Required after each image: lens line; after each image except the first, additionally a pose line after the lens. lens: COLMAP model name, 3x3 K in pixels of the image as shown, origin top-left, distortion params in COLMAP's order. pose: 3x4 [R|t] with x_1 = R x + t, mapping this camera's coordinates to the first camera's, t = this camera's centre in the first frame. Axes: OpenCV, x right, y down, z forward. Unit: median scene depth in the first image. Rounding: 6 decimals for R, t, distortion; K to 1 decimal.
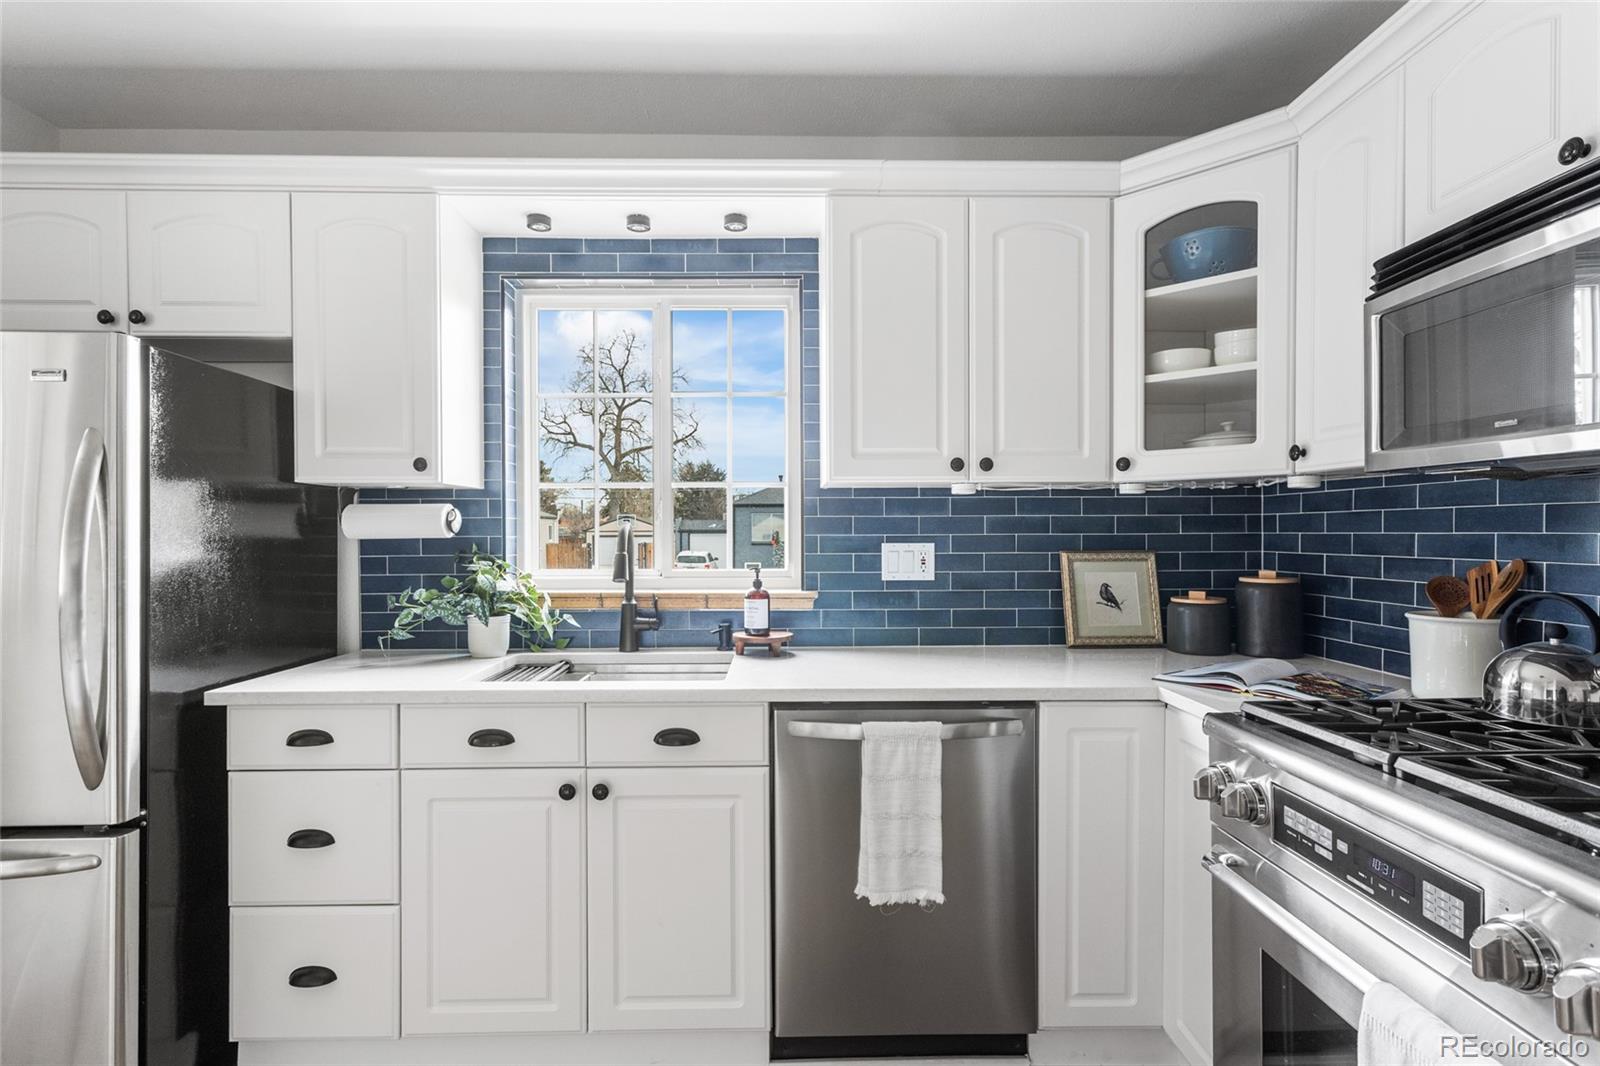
lens RADIAL K [[776.0, 0, 797.1], [0, 776.0, 540.0], [0, 0, 1]] dist [0.004869, 0.003298]
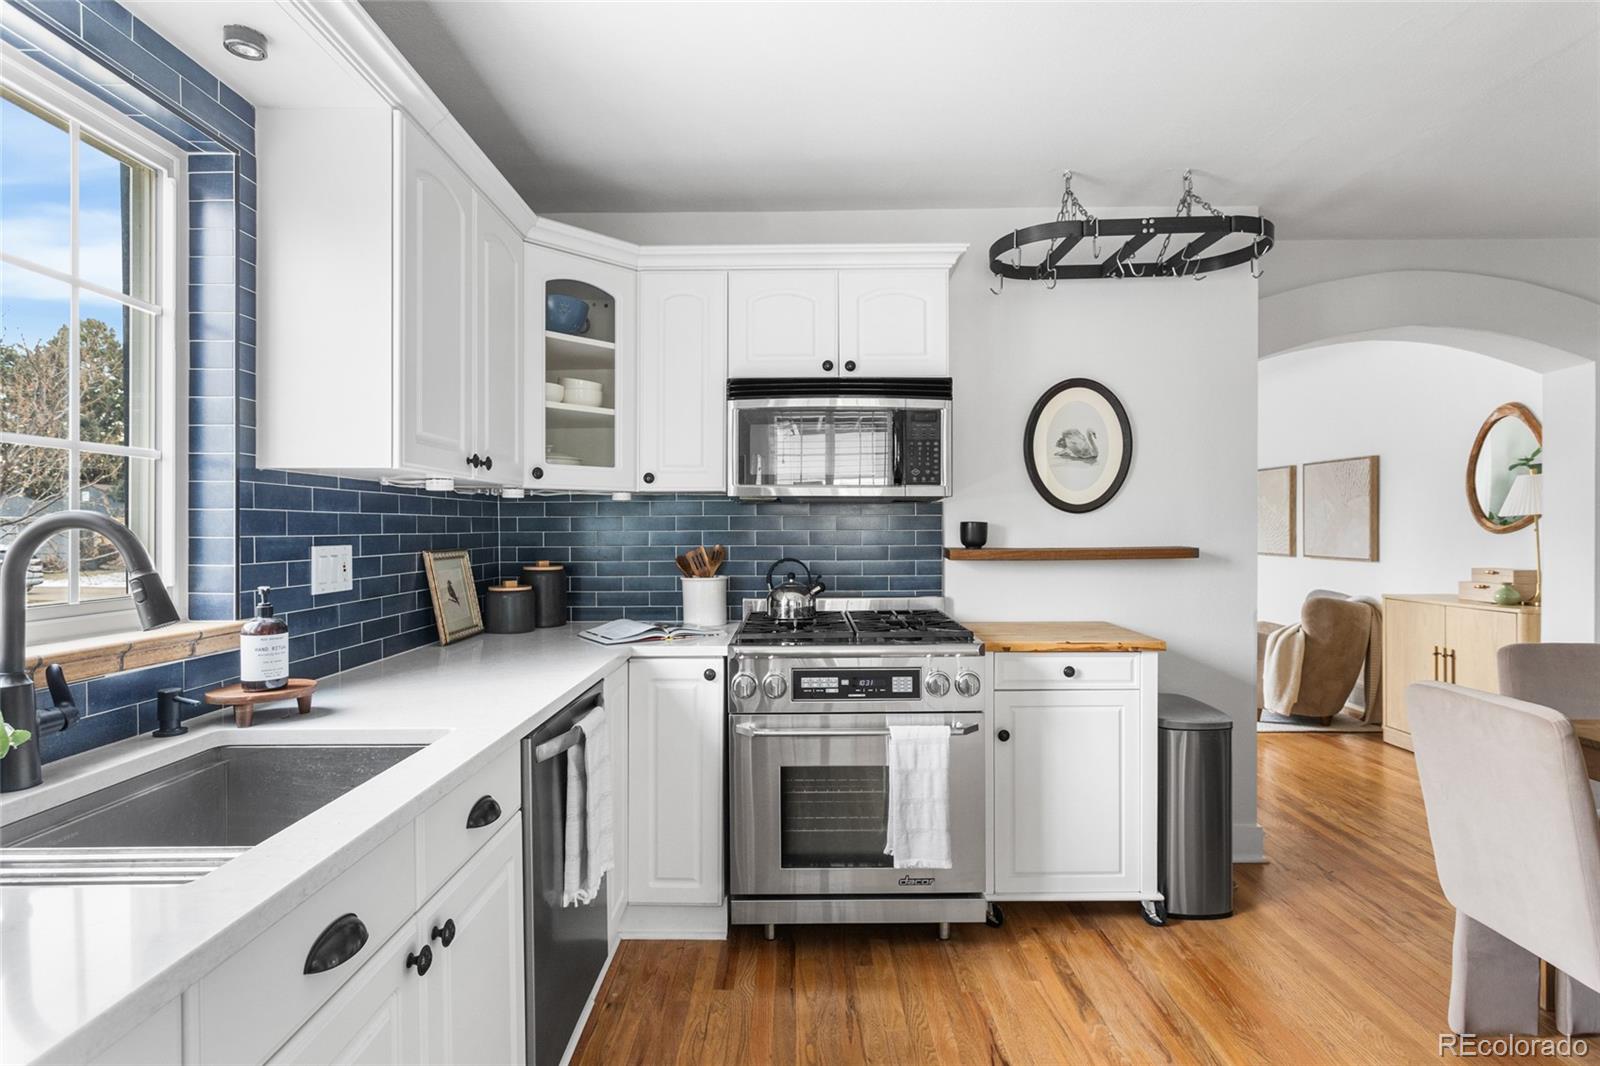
lens RADIAL K [[797.3, 0, 792.3], [0, 797.3, 529.8], [0, 0, 1]] dist [-0.007218, 0.004920]
pose [[0.025565, 0.001881, 0.999671, -0.770979], [0.014789, 0.999888, -0.002260, -0.004033], [-0.999564, 0.014842, 0.025534, 0.588657]]
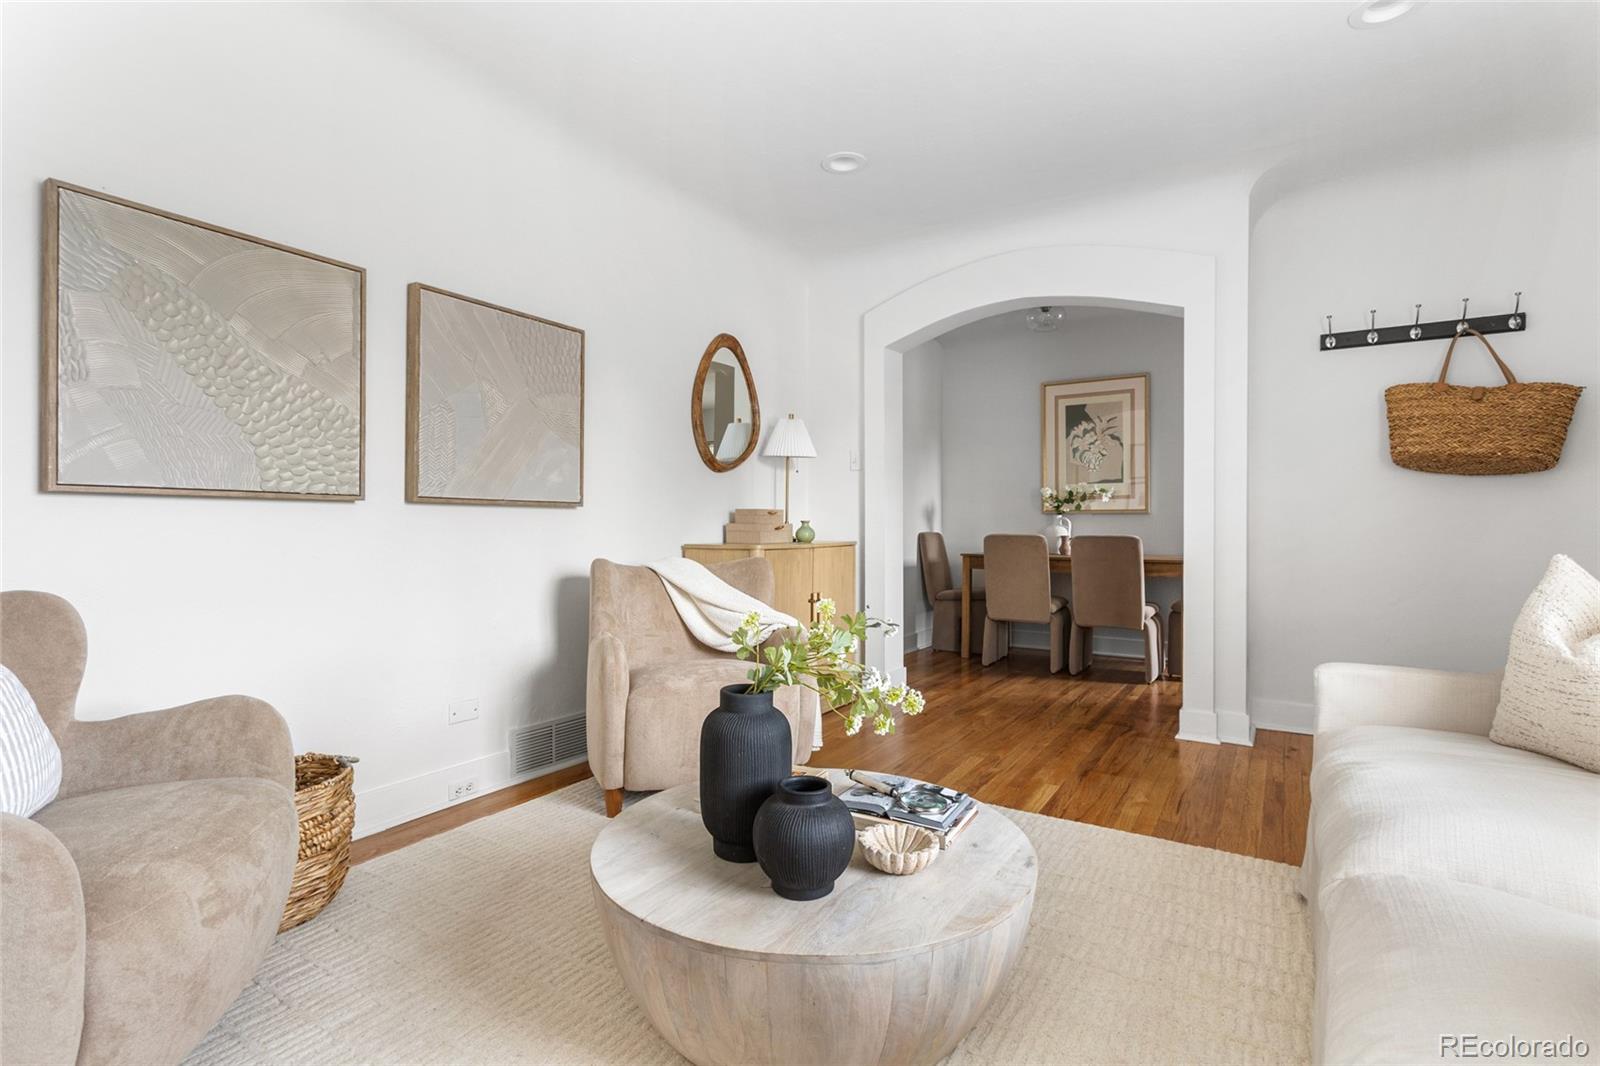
lens RADIAL K [[776.0, 0, 773.5], [0, 776.0, 522.4], [0, 0, 1]] dist [0.004869, 0.003298]
pose [[-0.571858, 0.000454, -0.820353, 2.911492], [-0.007334, 0.999957, 0.005665, 0.140729], [0.820320, 0.009256, -0.571830, -0.057306]]
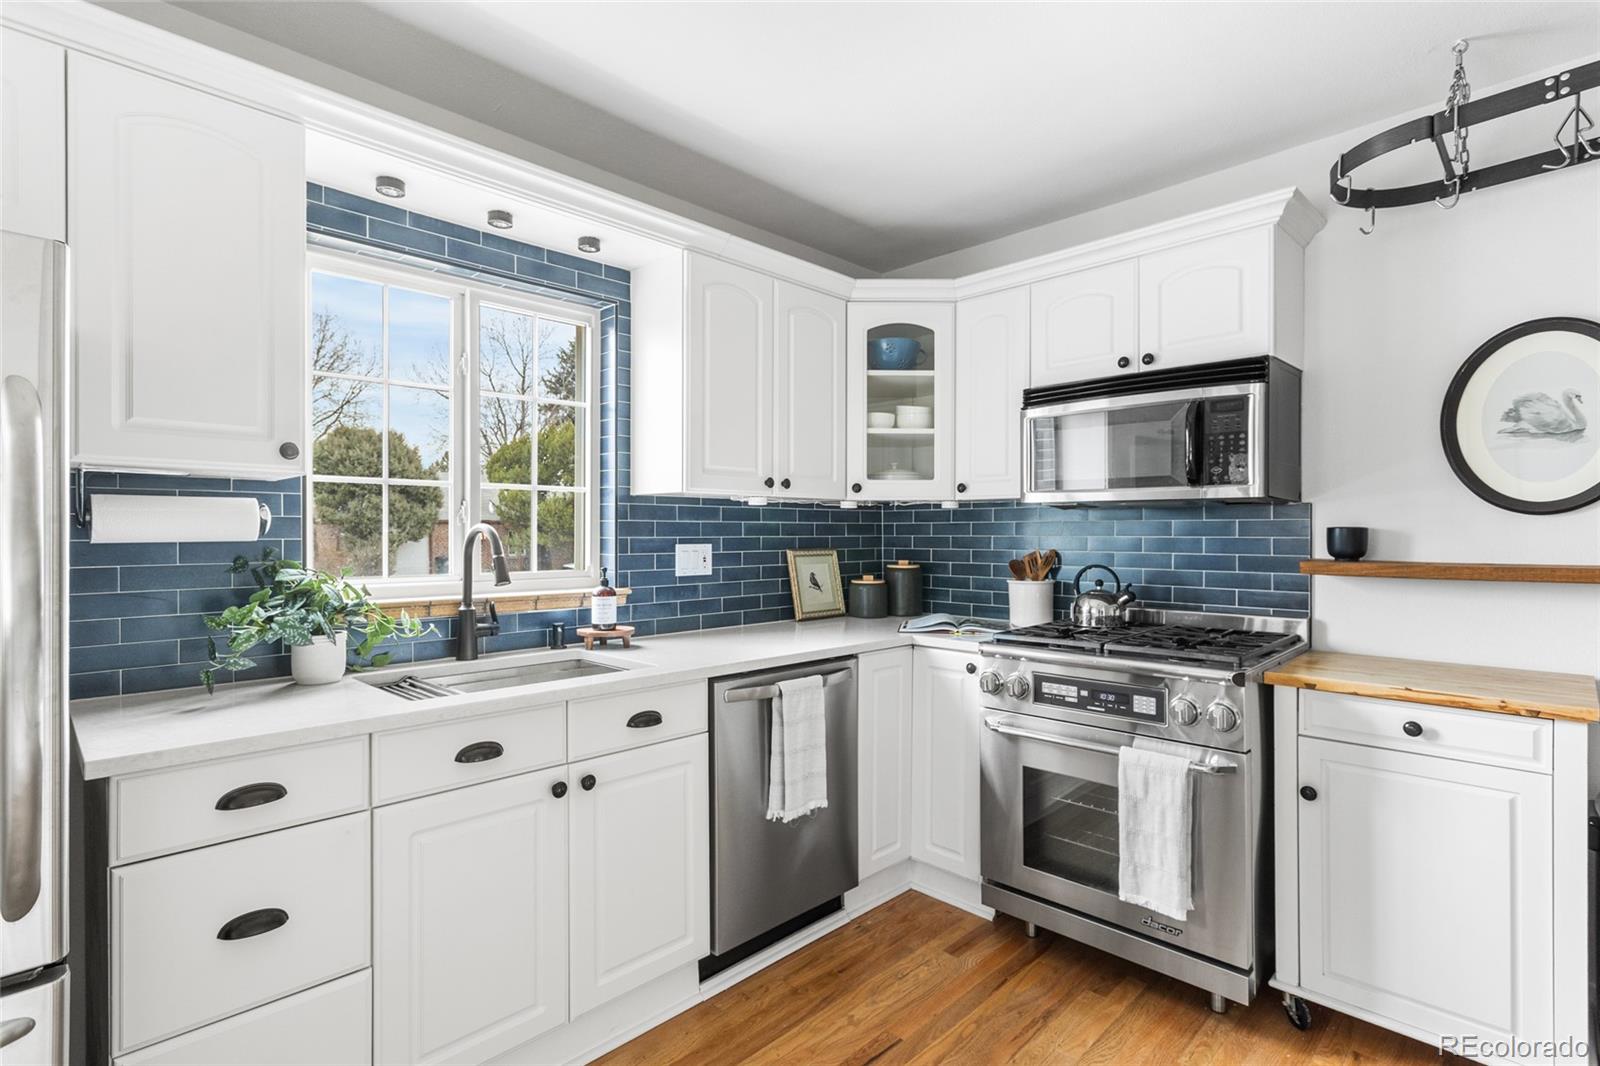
lens RADIAL K [[776.0, 0, 796.4], [0, 776.0, 533.8], [0, 0, 1]] dist [0.004869, 0.003298]
pose [[0.719262, 0.003253, 0.694731, -0.663352], [0.003990, 0.999953, -0.008812, -0.000556], [-0.694727, 0.009110, 0.719216, 0.041438]]
